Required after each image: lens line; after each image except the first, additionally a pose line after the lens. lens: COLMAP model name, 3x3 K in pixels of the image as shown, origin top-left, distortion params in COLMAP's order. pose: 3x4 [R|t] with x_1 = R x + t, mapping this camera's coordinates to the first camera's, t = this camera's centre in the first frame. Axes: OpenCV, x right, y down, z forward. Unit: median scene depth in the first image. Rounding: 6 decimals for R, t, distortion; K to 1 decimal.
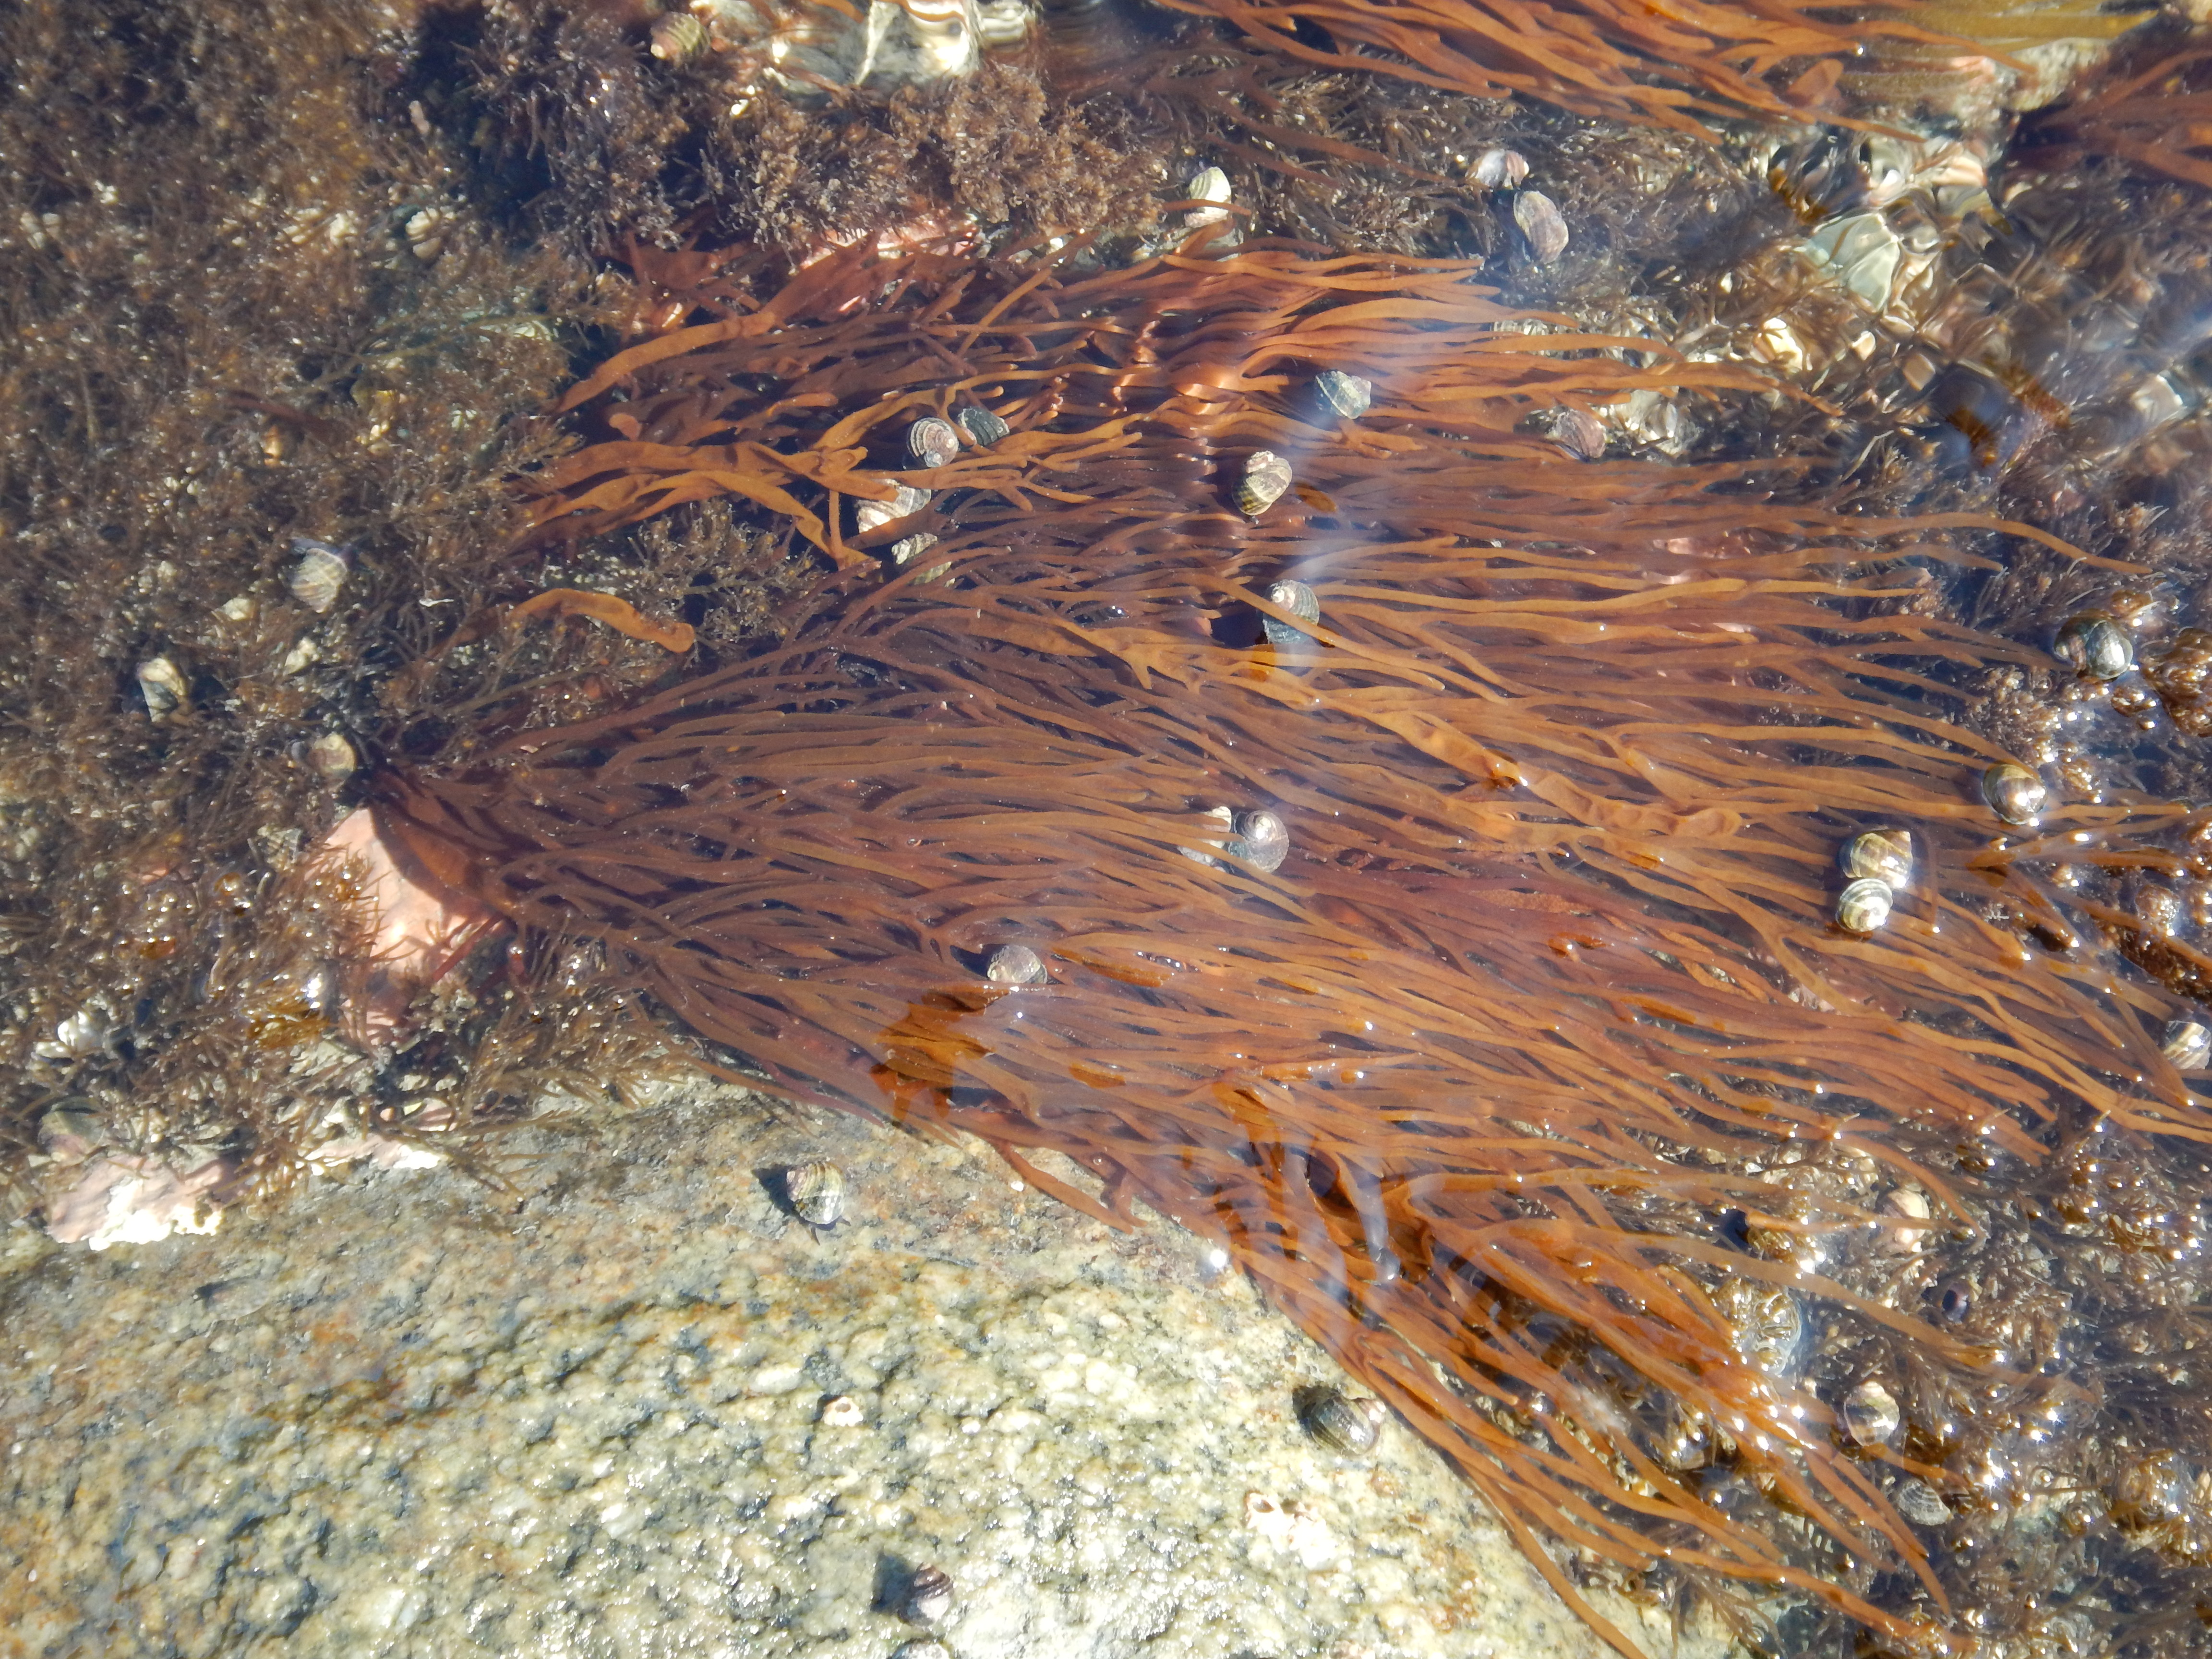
lens RADIAL K [[4932.0, 0, 1089.7], [0, 4932.0, 831.0], [0, 0, 1]] dist [0.044311, 0.000000]
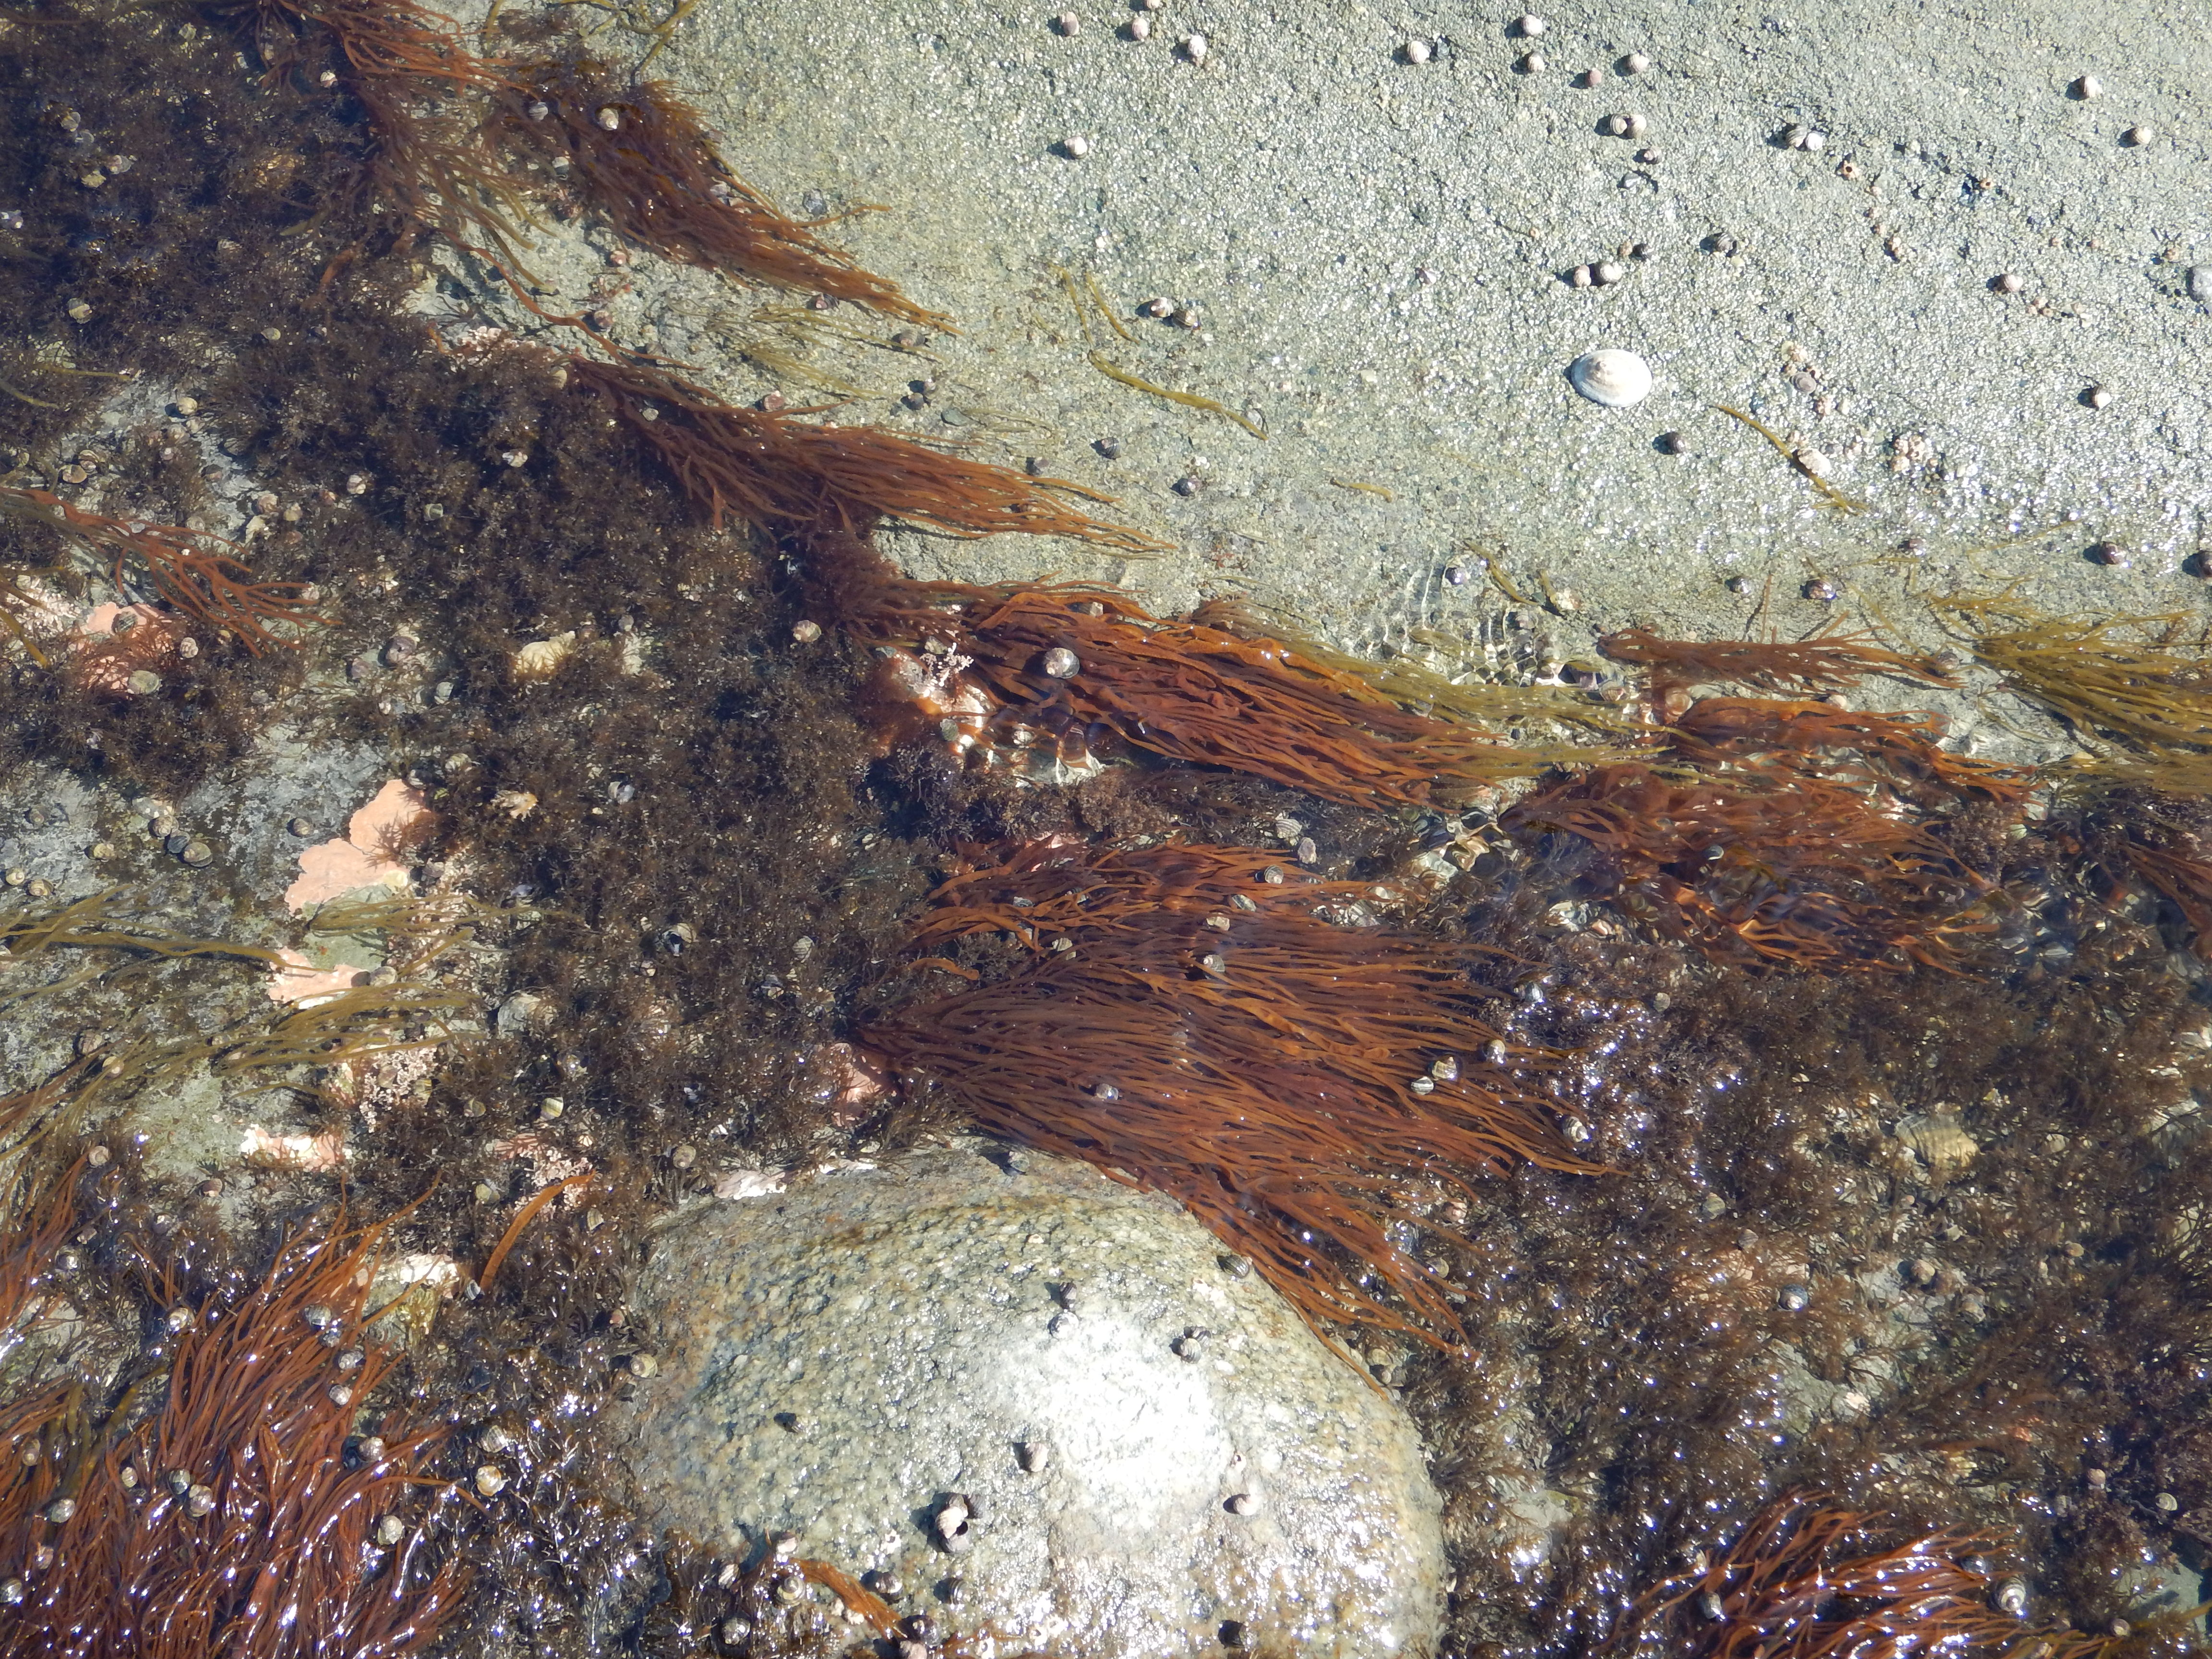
lens RADIAL K [[3630.4, 0, 1113.7], [0, 3630.4, 828.1], [0, 0, 1]] dist [-0.022267, 0.000000]
pose [[0.999741, 0.020760, 0.009354, -0.030521], [-0.016911, 0.952036, -0.305517, 0.472190], [-0.015247, 0.305280, 0.952141, -0.829553]]
